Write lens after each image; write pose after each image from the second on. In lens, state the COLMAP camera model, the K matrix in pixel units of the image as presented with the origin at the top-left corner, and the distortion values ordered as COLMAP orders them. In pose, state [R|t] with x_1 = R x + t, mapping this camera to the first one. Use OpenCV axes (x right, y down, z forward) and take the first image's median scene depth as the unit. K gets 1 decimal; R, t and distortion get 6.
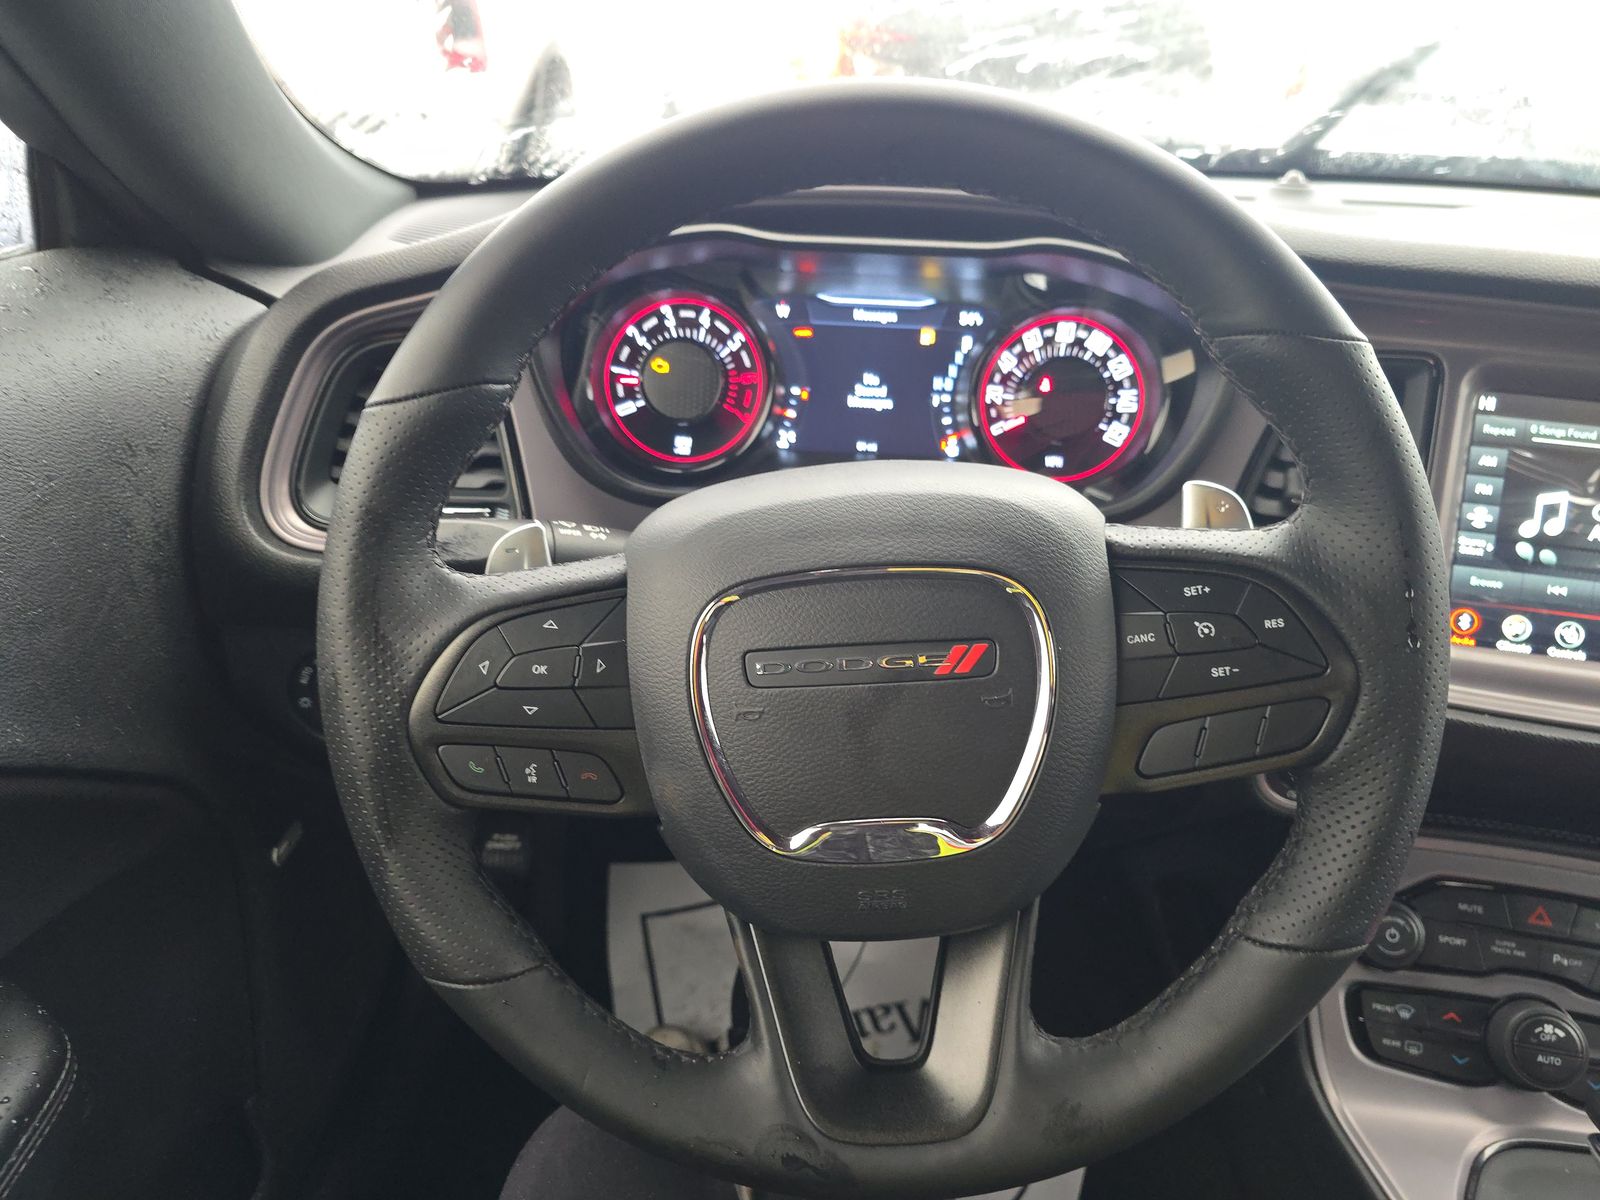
lens RADIAL K [[1199.5, 0, 802.6], [0, 1199.5, 608.6], [0, 0, 1]] dist [0.110055, -0.092414]
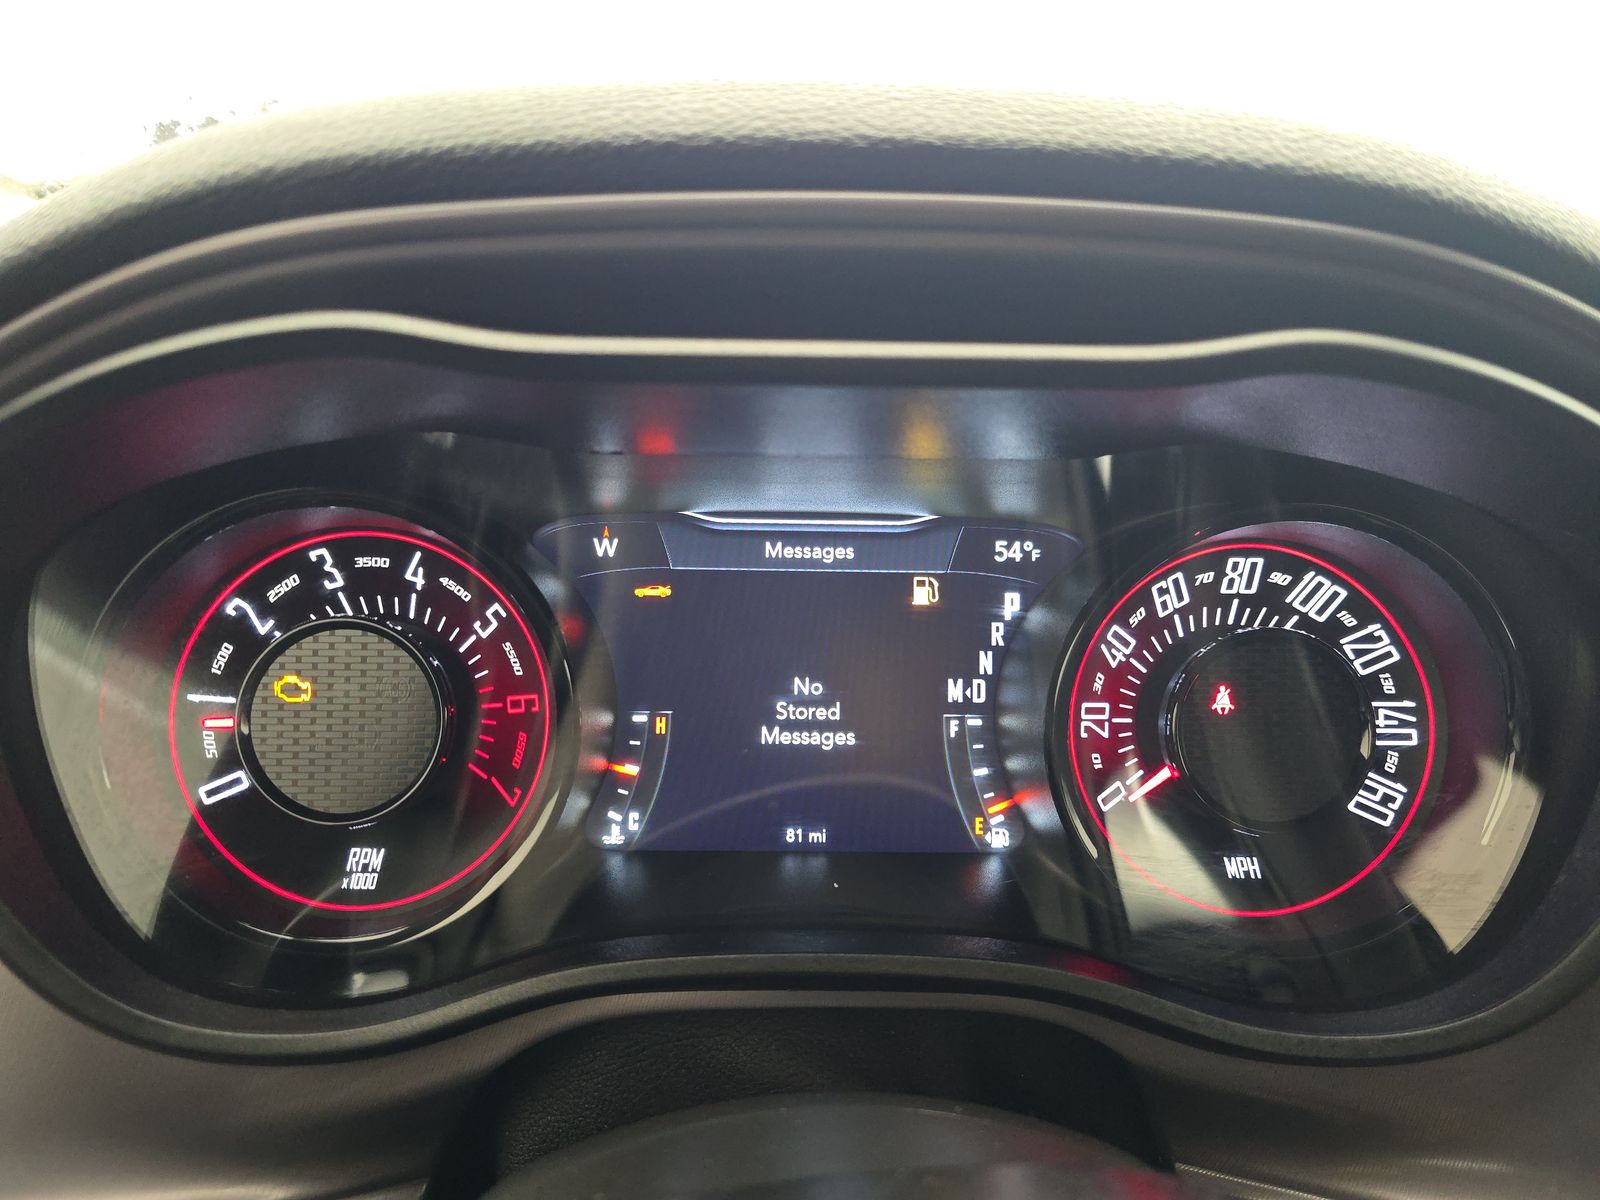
lens RADIAL K [[1199.5, 0, 802.6], [0, 1199.5, 608.6], [0, 0, 1]] dist [0.110055, -0.092414]
pose [[0.997276, -0.036973, 0.063830, 0.028062], [0.047569, 0.983702, -0.173397, -0.144812], [-0.056379, 0.175961, 0.982781, 0.567303]]
